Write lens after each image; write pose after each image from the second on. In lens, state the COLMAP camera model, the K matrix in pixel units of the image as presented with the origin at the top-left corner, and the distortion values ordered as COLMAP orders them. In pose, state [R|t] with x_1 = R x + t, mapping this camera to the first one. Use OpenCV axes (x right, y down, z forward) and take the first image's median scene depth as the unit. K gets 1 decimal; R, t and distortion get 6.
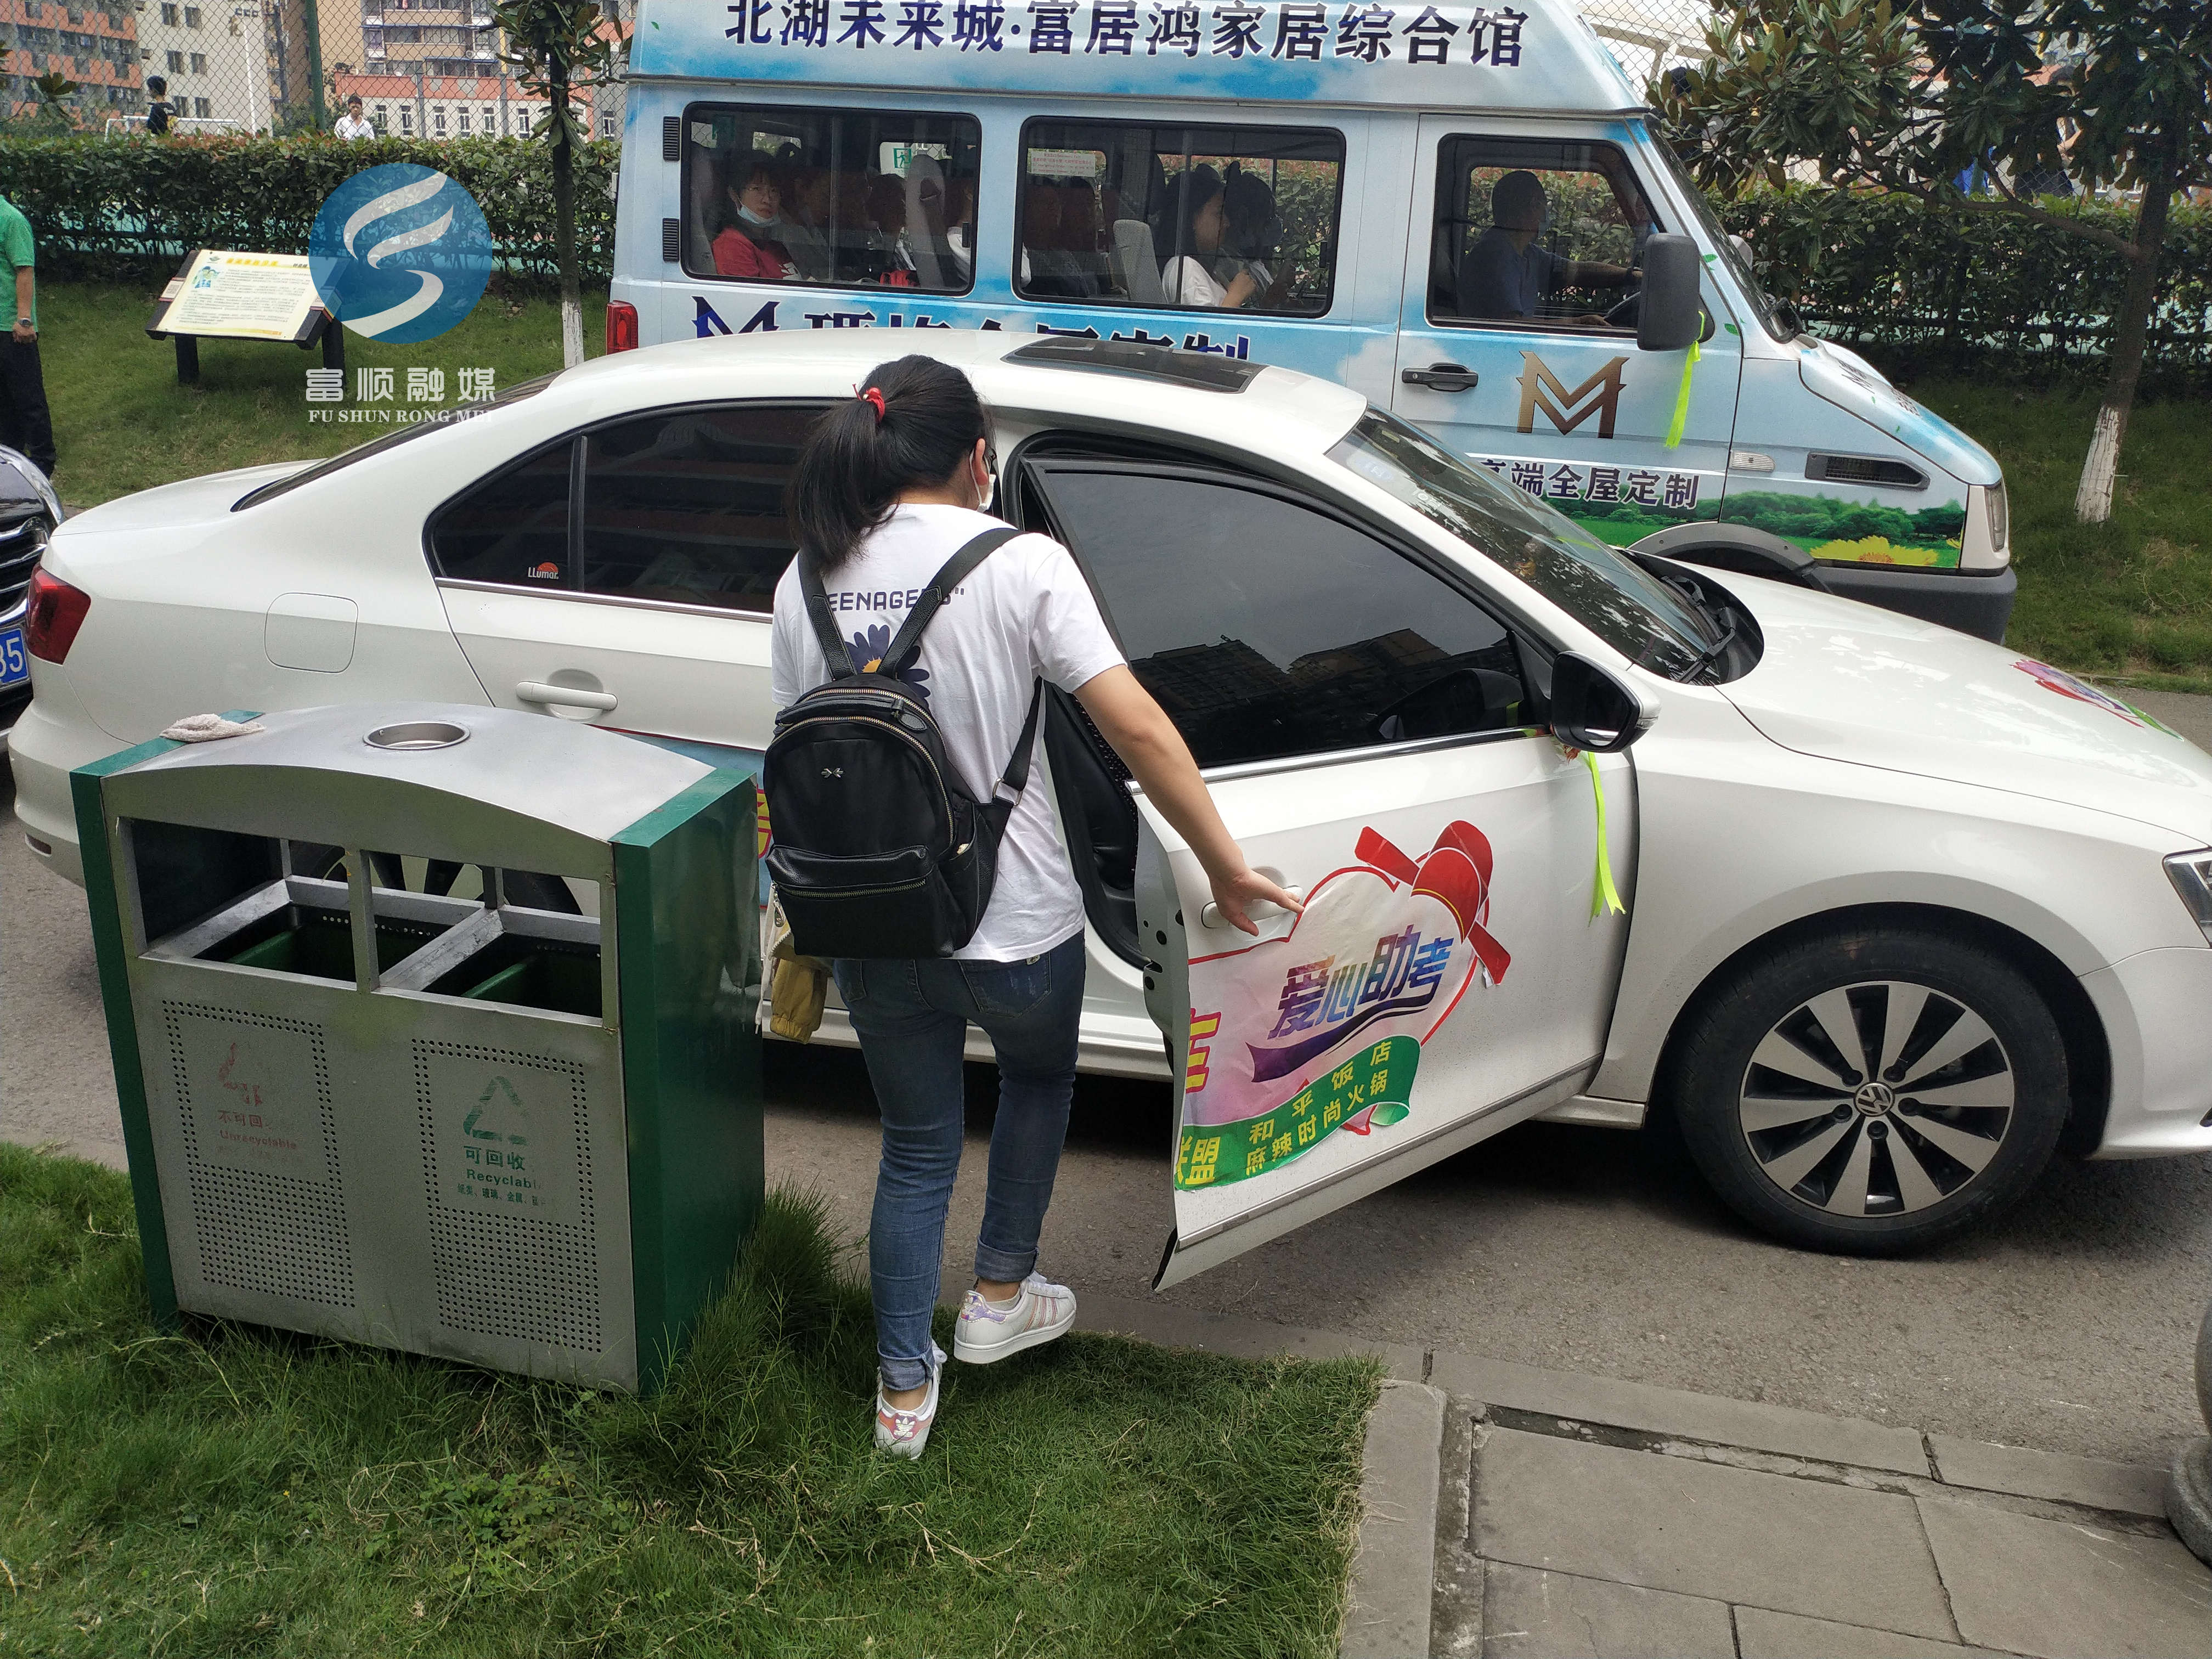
lens RADIAL K [[1767.8, 0, 1104.1], [0, 1767.8, 830.1], [0, 0, 1]] dist [-0.013705, 0.006777]
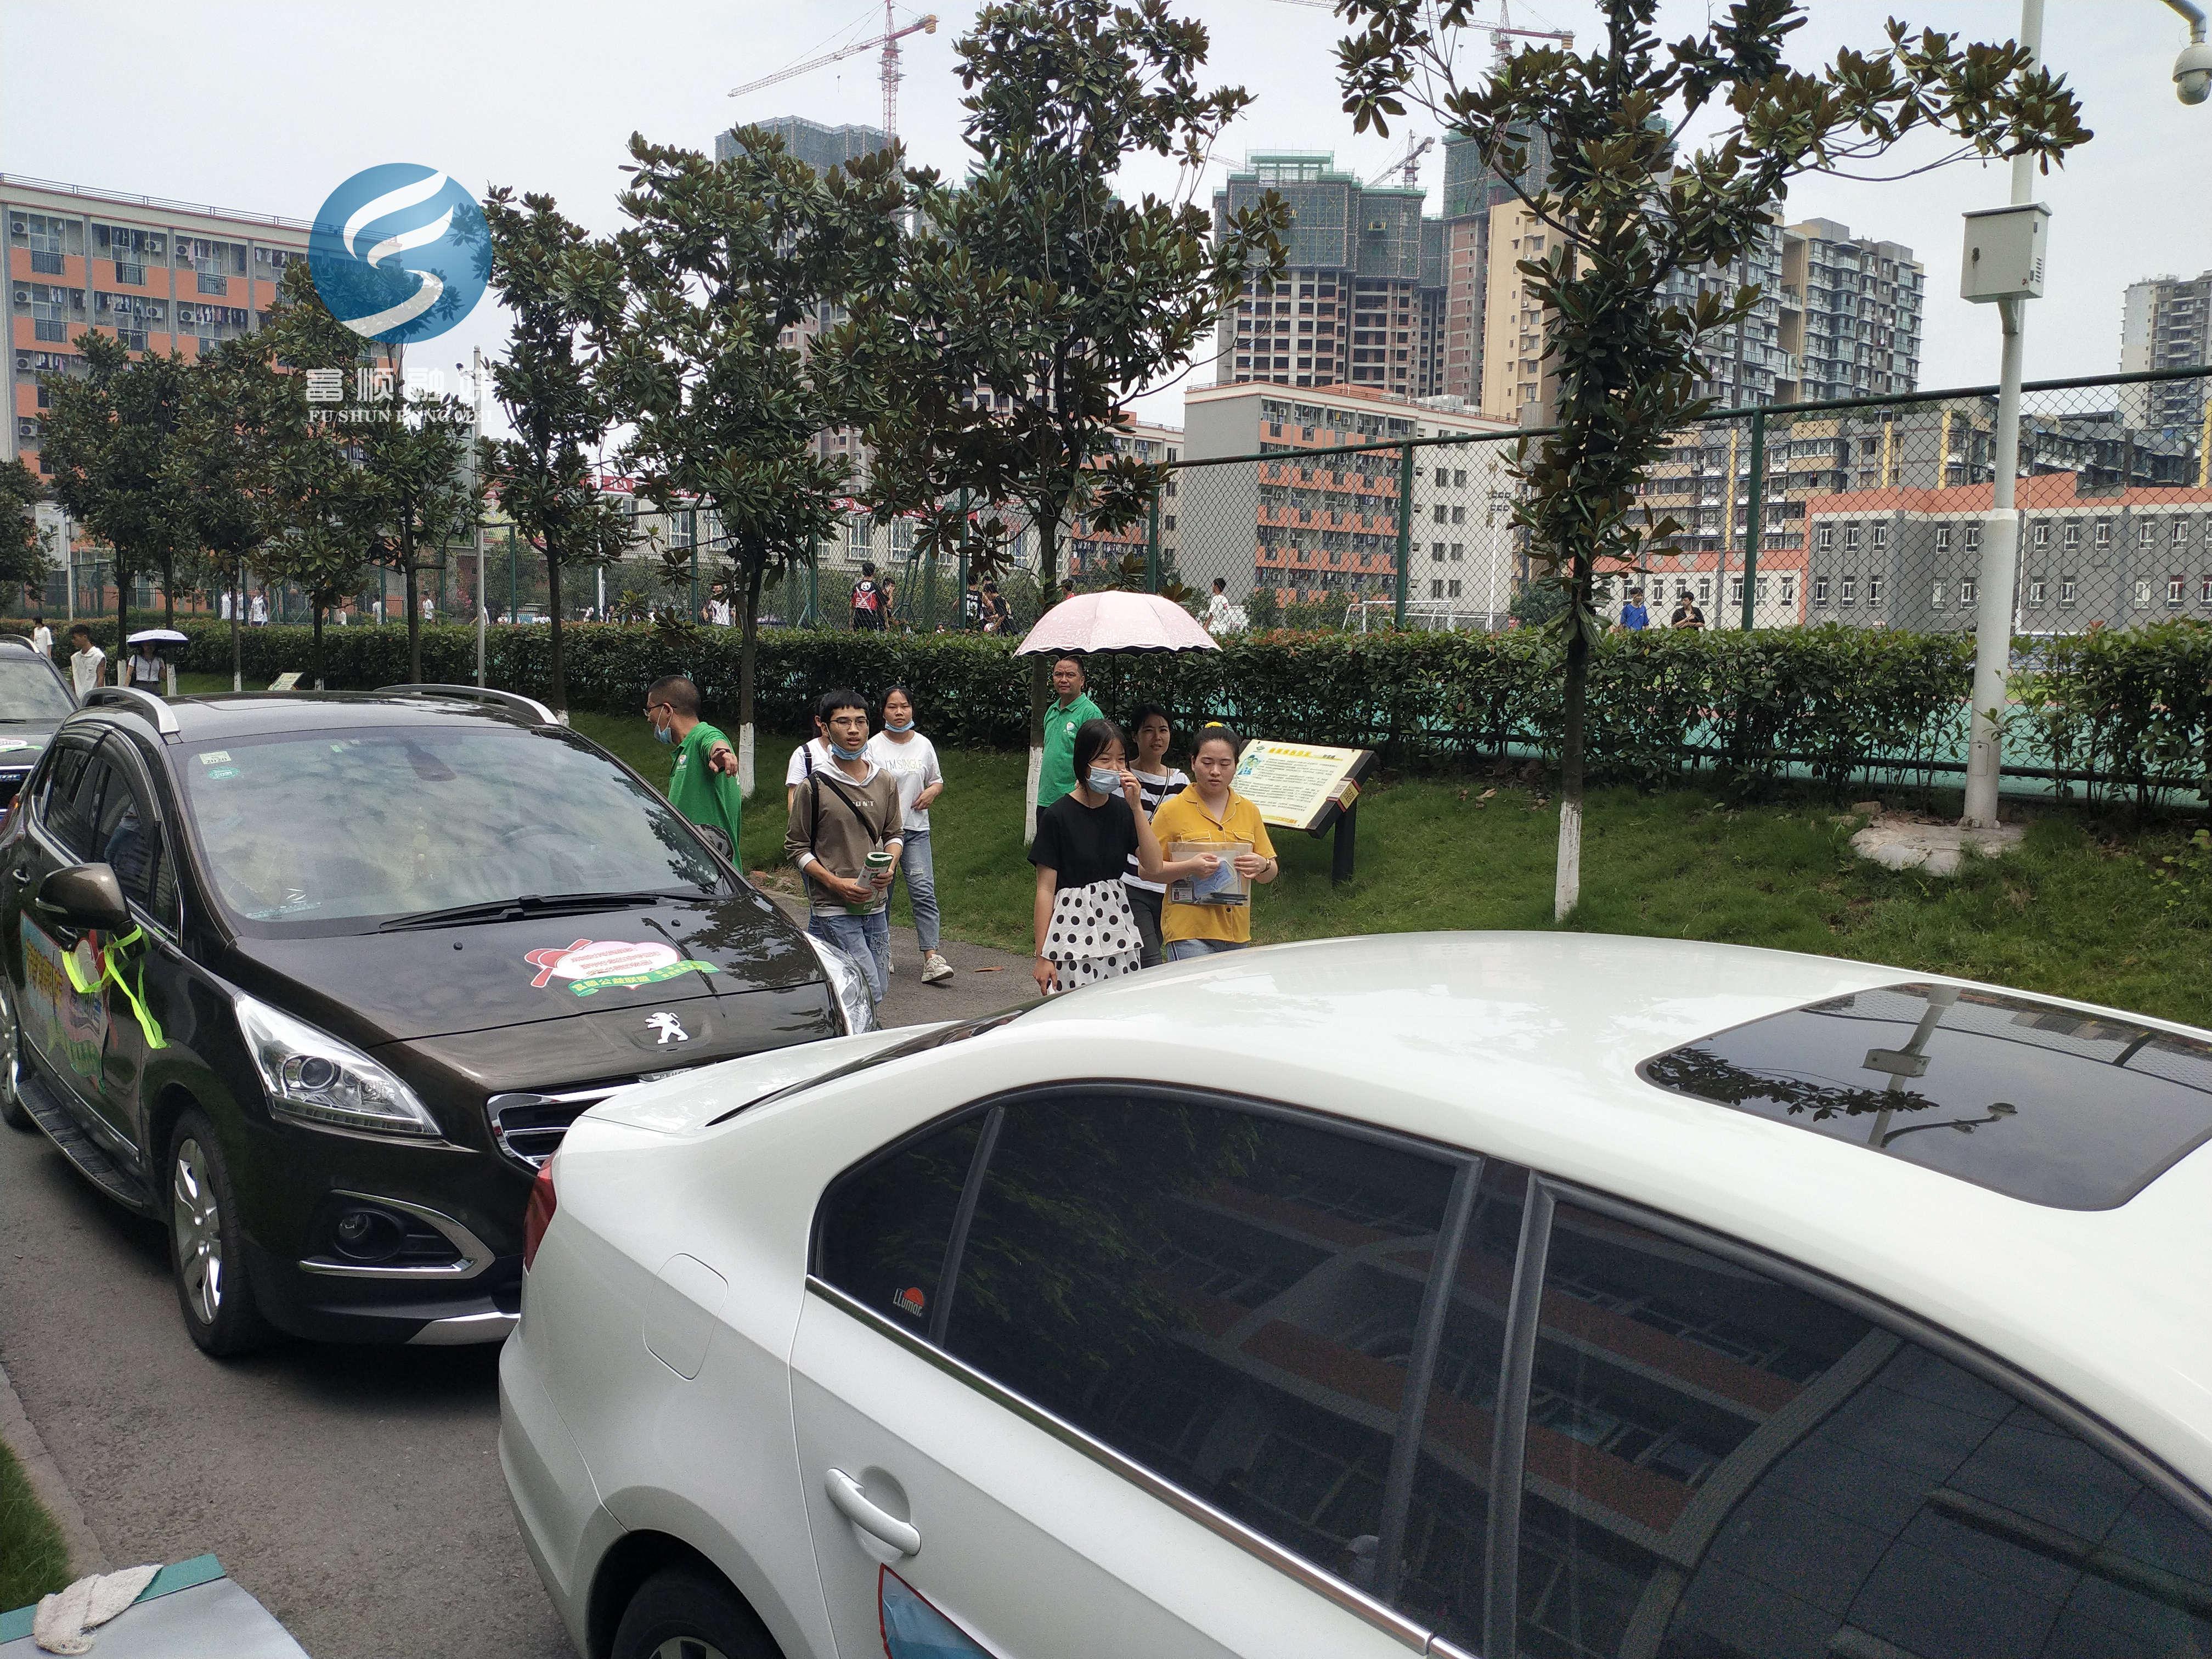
lens RADIAL K [[1767.8, 0, 1107.1], [0, 1767.8, 829.3], [0, 0, 1]] dist [-0.013705, 0.006777]
pose [[0.792938, 0.040649, -0.607945, 0.048927], [-0.187590, 0.965593, -0.180111, -0.064744], [0.579706, 0.256861, 0.773281, 0.136946]]
